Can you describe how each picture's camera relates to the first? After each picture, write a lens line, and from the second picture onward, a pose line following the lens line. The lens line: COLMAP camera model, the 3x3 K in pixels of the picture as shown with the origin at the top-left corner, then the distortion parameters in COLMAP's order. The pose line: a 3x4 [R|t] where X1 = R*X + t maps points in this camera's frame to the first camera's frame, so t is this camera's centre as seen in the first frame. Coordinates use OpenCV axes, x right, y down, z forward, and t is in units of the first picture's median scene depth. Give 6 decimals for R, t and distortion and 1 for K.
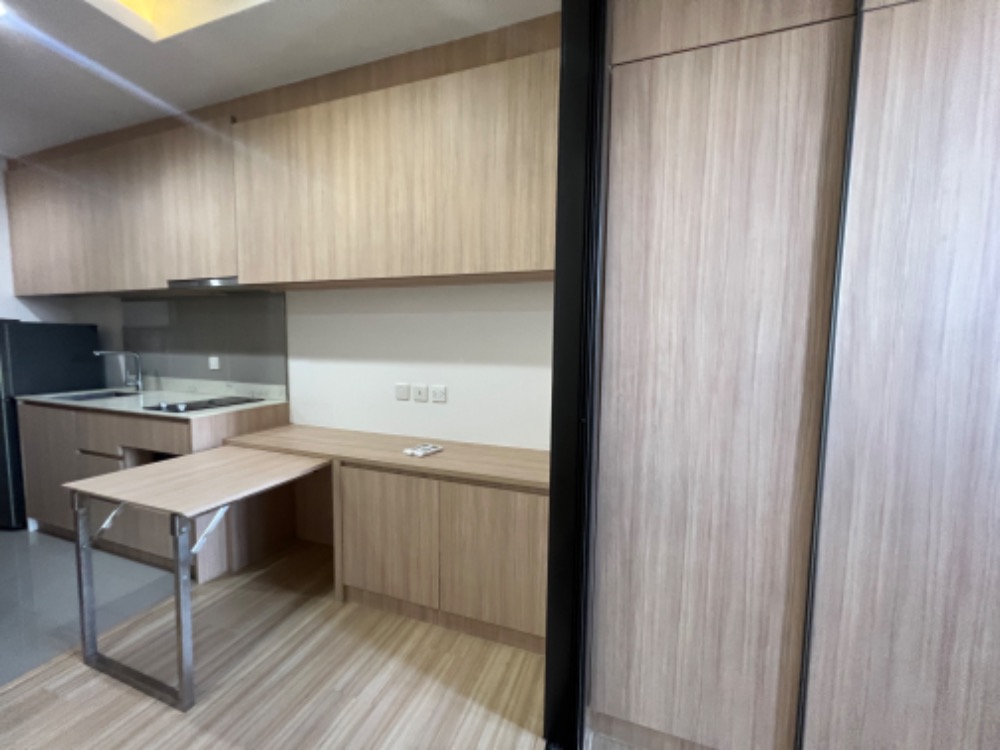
lens RADIAL K [[399.2, 0, 499.0], [0, 399.2, 373.3], [0, 0, 1]] dist [-0.000116, 0.000890]
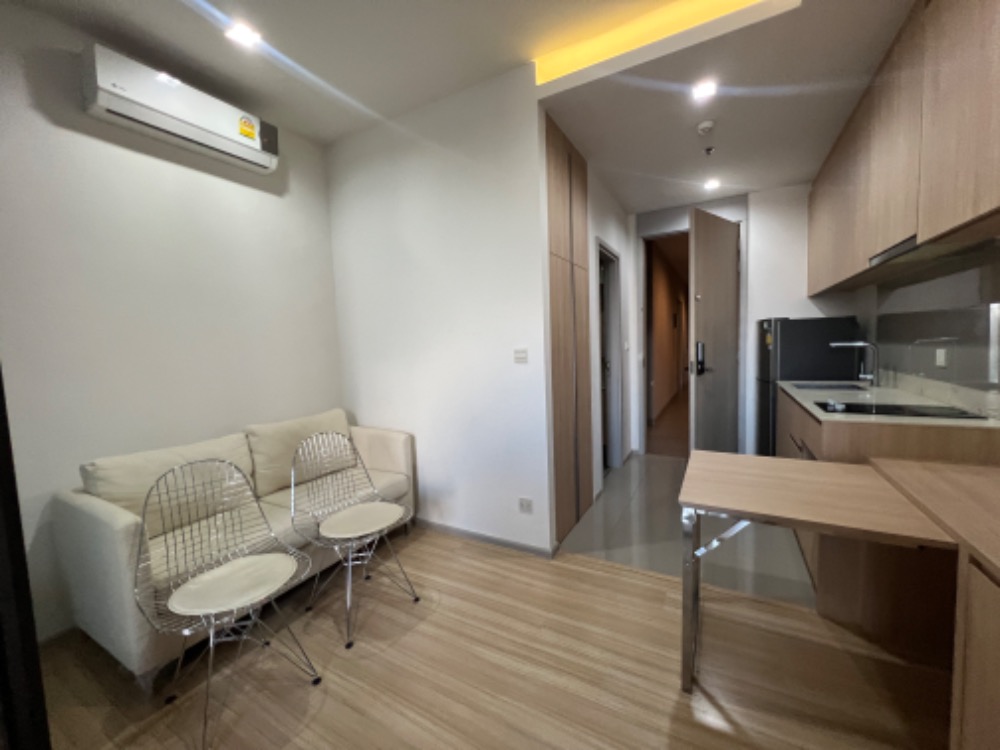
lens RADIAL K [[399.2, 0, 503.1], [0, 399.2, 374.7], [0, 0, 1]] dist [-0.000116, 0.000890]
pose [[-0.164551, 0.065594, -0.984185, 0.144564], [-0.033184, 0.996853, 0.071987, -0.021433], [0.985810, 0.044504, -0.161857, 0.356247]]
